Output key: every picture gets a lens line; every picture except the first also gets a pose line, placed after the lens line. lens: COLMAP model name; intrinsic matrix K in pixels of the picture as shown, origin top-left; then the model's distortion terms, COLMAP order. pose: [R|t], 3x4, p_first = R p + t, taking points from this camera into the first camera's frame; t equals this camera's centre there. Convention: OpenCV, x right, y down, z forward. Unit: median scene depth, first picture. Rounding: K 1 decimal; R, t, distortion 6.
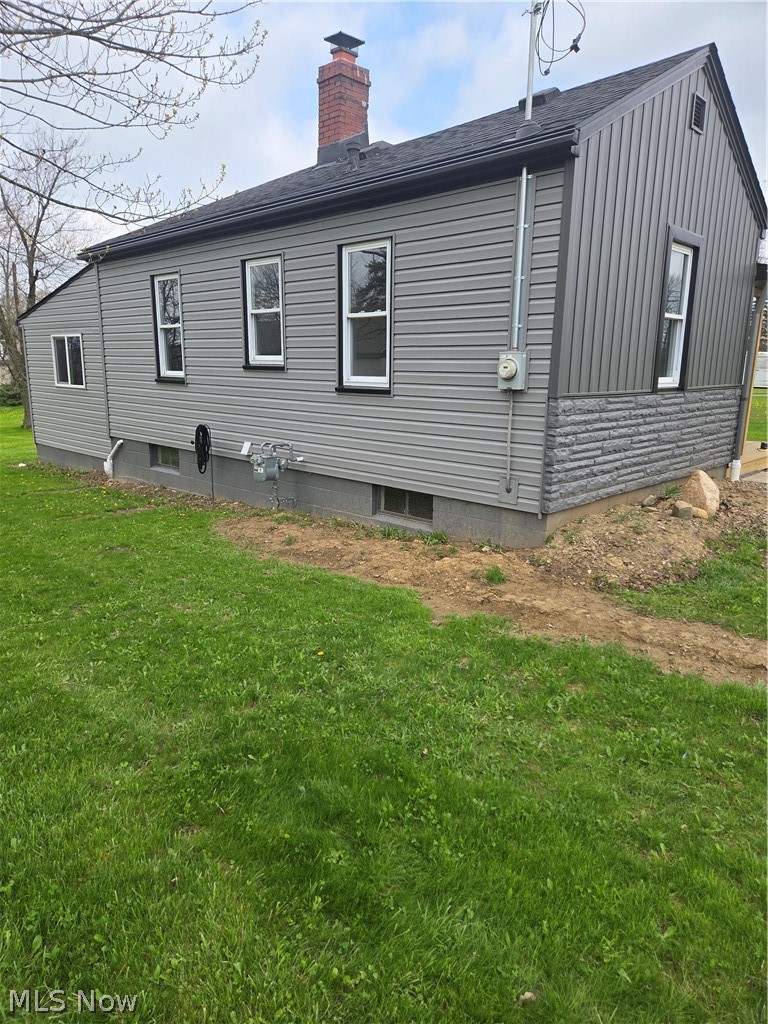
lens RADIAL K [[693.6, 0, 382.7], [0, 693.6, 513.4], [0, 0, 1]] dist [0.063191, -0.051621]
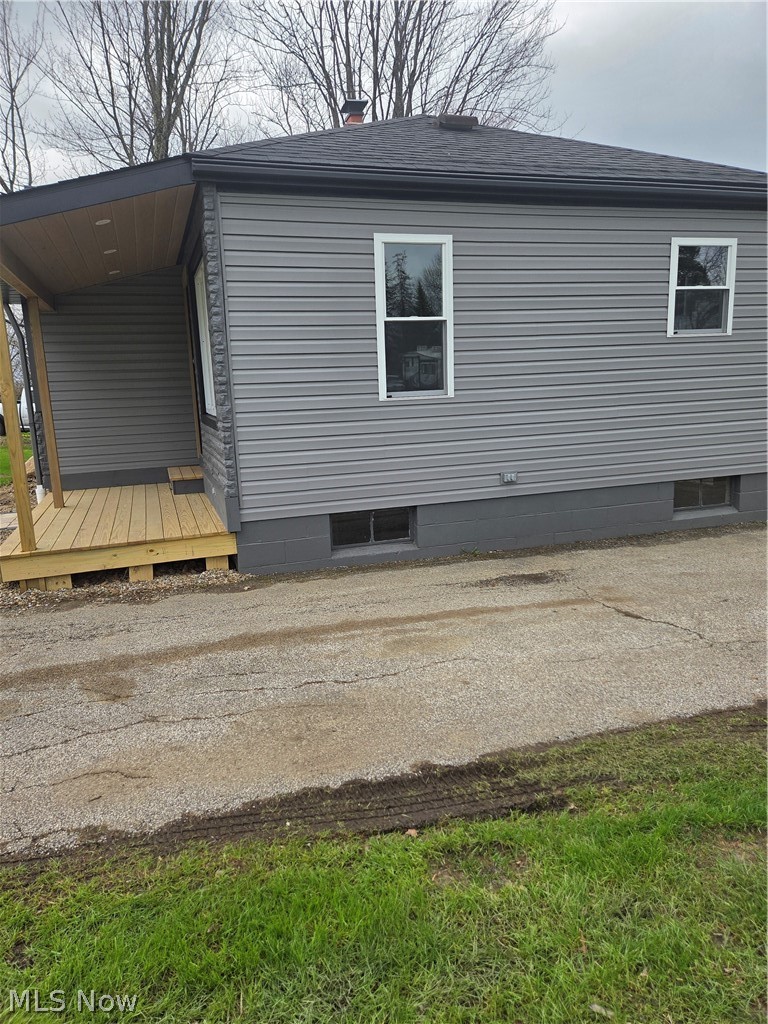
lens RADIAL K [[693.6, 0, 379.8], [0, 693.6, 512.9], [0, 0, 1]] dist [0.063191, -0.051621]
pose [[0.462154, -0.197644, 0.864494, -0.864486], [0.228946, 0.968391, 0.099005, -0.143066], [-0.856736, 0.152167, 0.492796, 0.633773]]
